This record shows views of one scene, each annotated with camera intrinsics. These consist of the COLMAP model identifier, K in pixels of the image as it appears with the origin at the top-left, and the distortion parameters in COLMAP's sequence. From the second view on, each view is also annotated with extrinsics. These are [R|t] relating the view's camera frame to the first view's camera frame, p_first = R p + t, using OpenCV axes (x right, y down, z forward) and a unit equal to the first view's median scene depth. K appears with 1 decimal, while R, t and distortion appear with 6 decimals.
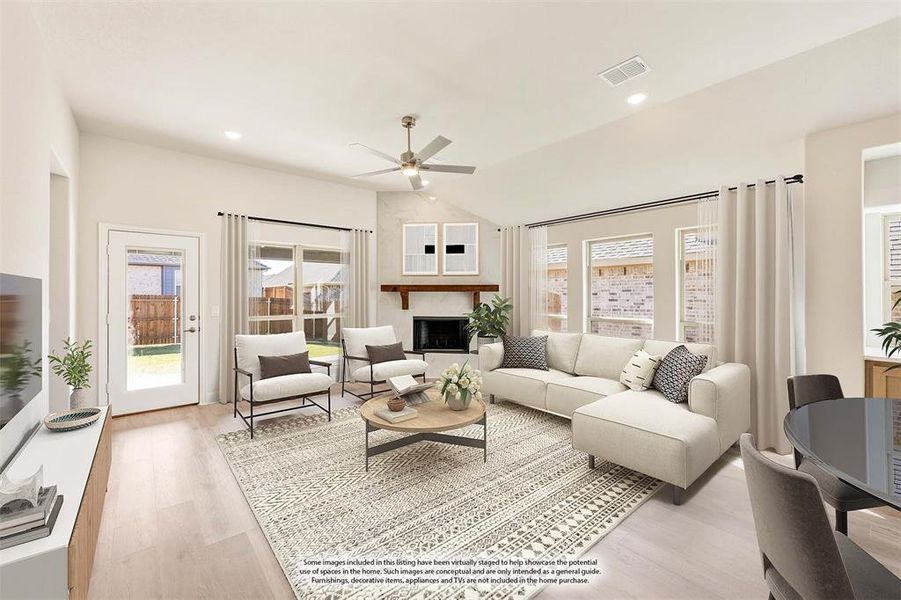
lens RADIAL K [[375.0, 0, 447.9], [0, 375.0, 296.1], [0, 0, 1]] dist [-0.006701, -0.000006]
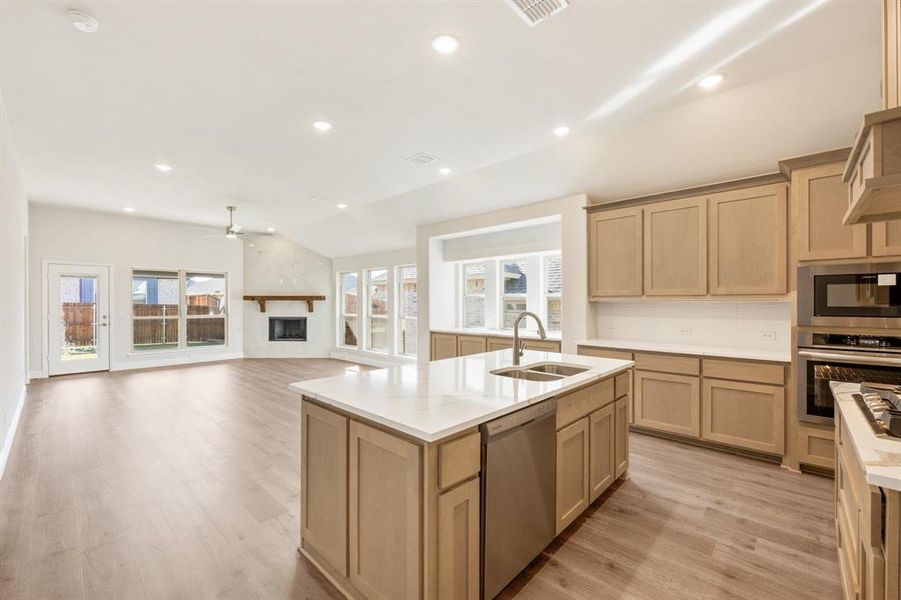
lens RADIAL K [[375.0, 0, 444.1], [0, 375.0, 306.2], [0, 0, 1]] dist [-0.006701, -0.000006]
pose [[0.992531, -0.001557, 0.121987, 0.431492], [0.000713, 0.999976, 0.006959, 0.002295], [-0.121995, -0.006820, 0.992507, -0.582073]]
